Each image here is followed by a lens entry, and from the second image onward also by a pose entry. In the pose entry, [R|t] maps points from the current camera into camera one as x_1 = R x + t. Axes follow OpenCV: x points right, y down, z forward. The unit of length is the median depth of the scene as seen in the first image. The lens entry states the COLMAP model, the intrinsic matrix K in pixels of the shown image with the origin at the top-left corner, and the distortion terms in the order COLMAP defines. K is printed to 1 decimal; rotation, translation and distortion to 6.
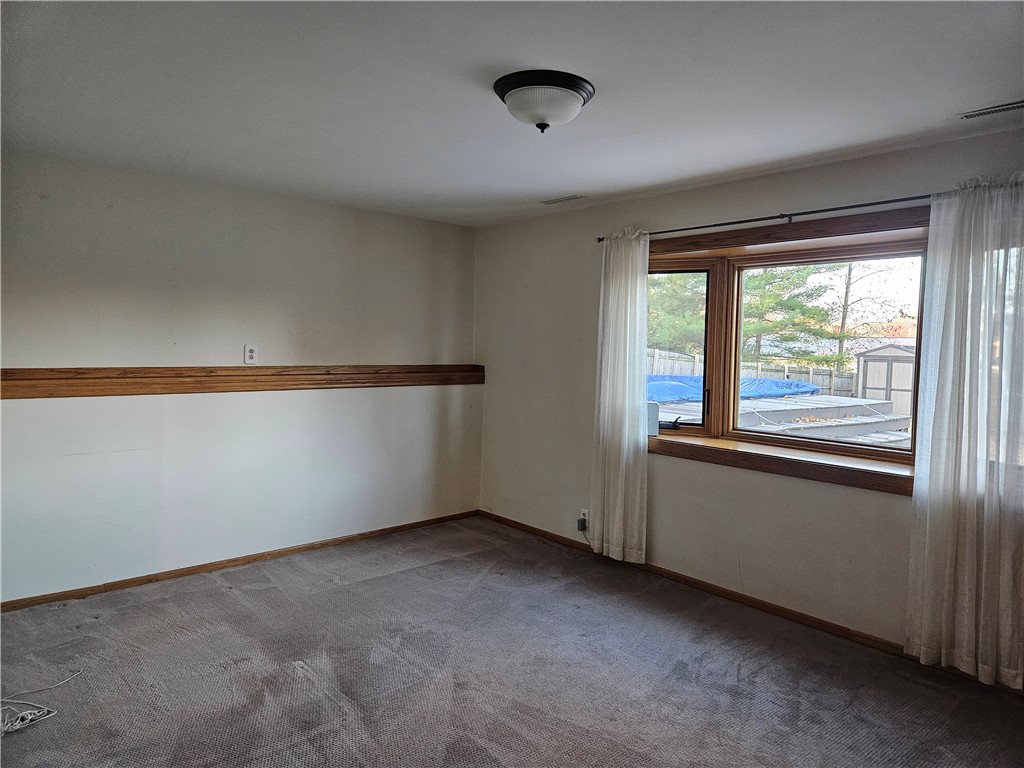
lens RADIAL K [[676.6, 0, 512.0], [0, 676.6, 384.0], [0, 0, 1]] dist [0.088224, -0.073007]
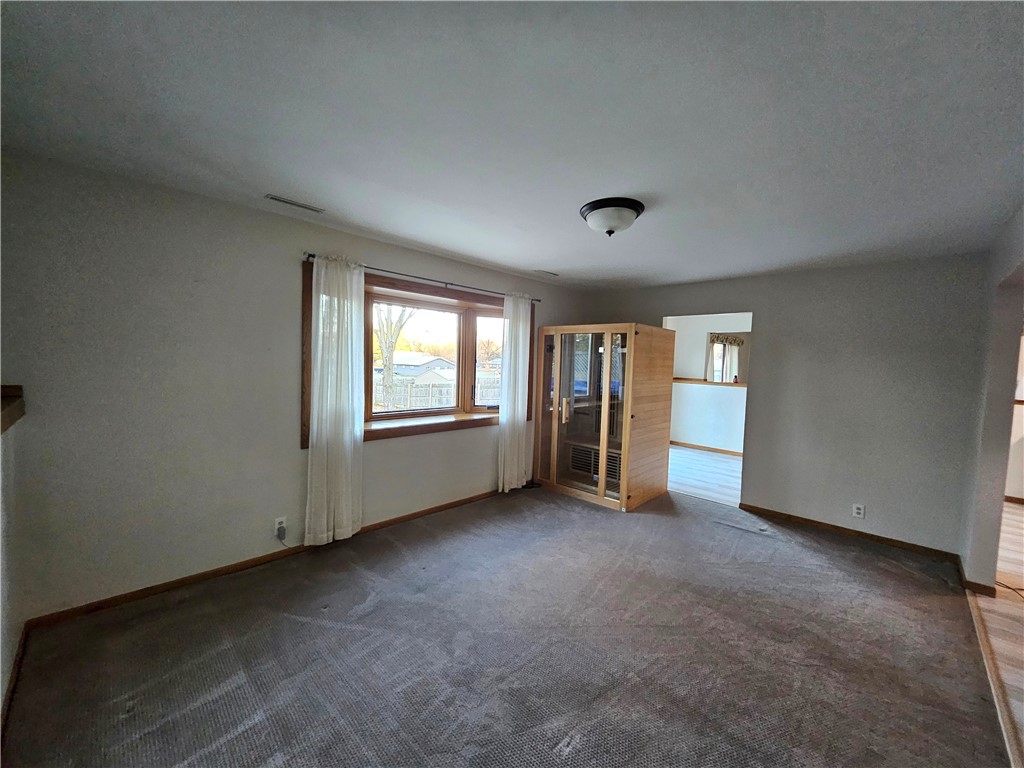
lens RADIAL K [[423.3, 0, 495.8], [0, 423.3, 380.7], [0, 0, 1]] dist [0.001583, -0.000053]
pose [[-0.061480, -0.079119, 0.994968, -0.608627], [0.023041, 0.996475, 0.080662, -0.071989], [-0.997842, 0.027885, -0.059440, 0.827166]]
